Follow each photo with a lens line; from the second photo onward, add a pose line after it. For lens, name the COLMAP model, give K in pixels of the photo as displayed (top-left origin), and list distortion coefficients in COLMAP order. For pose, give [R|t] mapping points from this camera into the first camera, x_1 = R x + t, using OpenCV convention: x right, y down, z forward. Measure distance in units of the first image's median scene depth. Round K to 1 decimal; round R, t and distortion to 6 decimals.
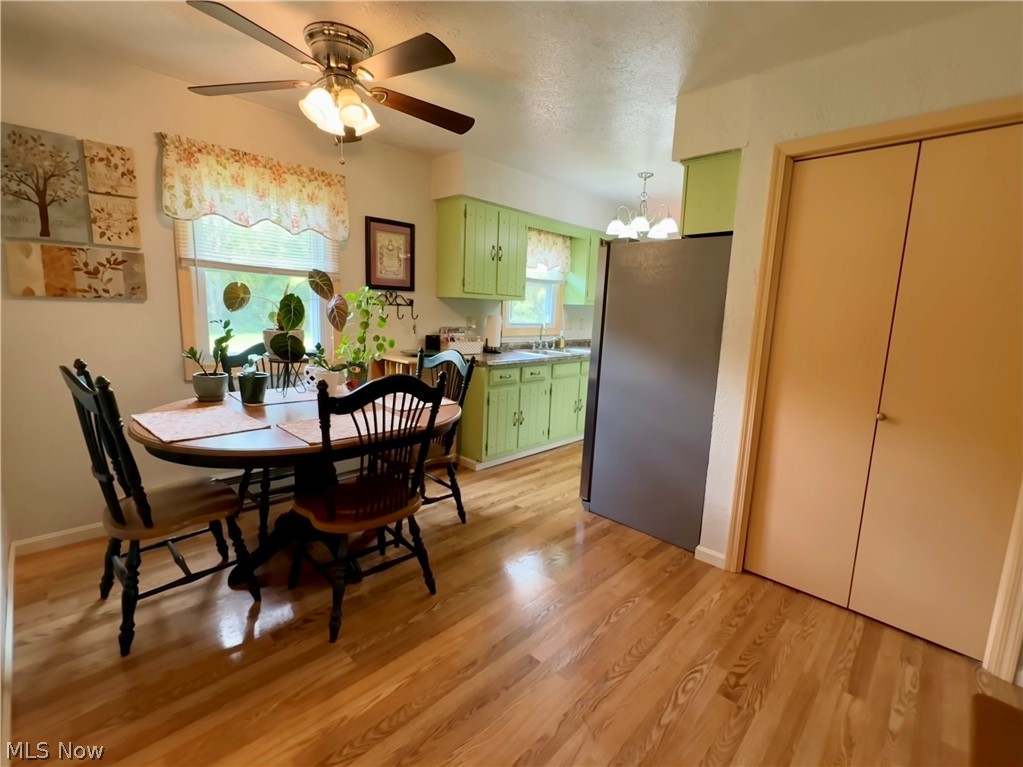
lens RADIAL K [[466.3, 0, 512.7], [0, 466.3, 376.2], [0, 0, 1]] dist [0.001678, -0.000784]
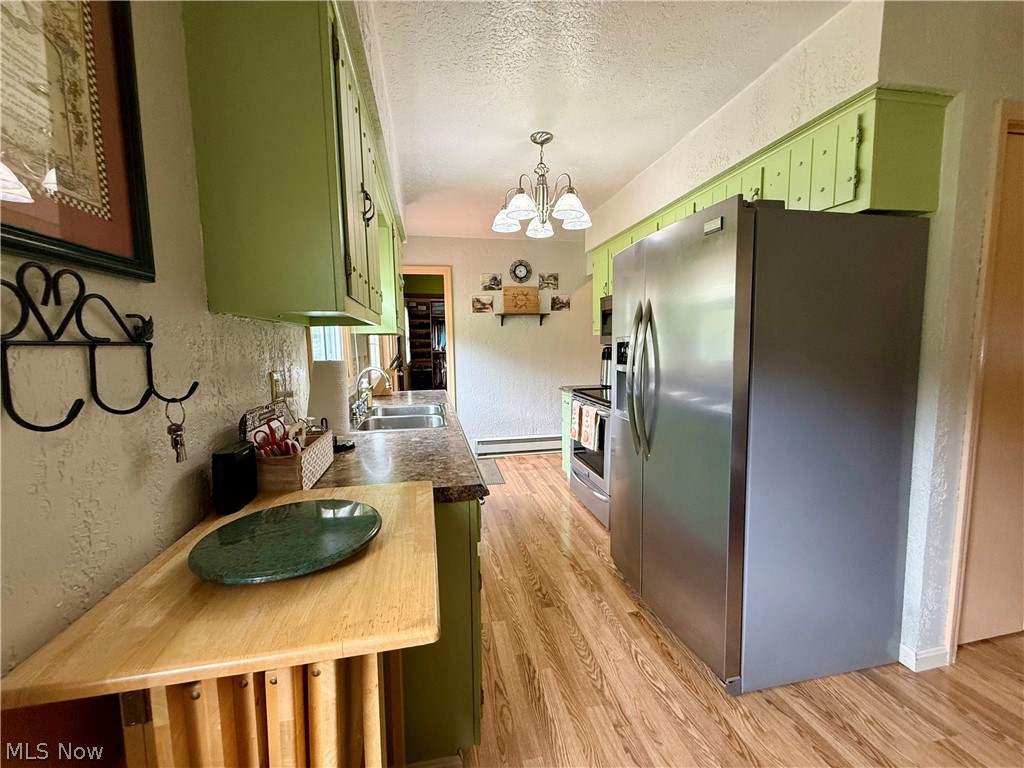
lens RADIAL K [[406.5, 0, 515.9], [0, 406.5, 385.1], [0, 0, 1]] dist [0.002048, -0.001102]
pose [[0.564533, -0.121472, 0.816423, -0.288004], [0.150226, 0.987713, 0.043080, -0.117044], [-0.811624, 0.098328, 0.575845, 0.765926]]
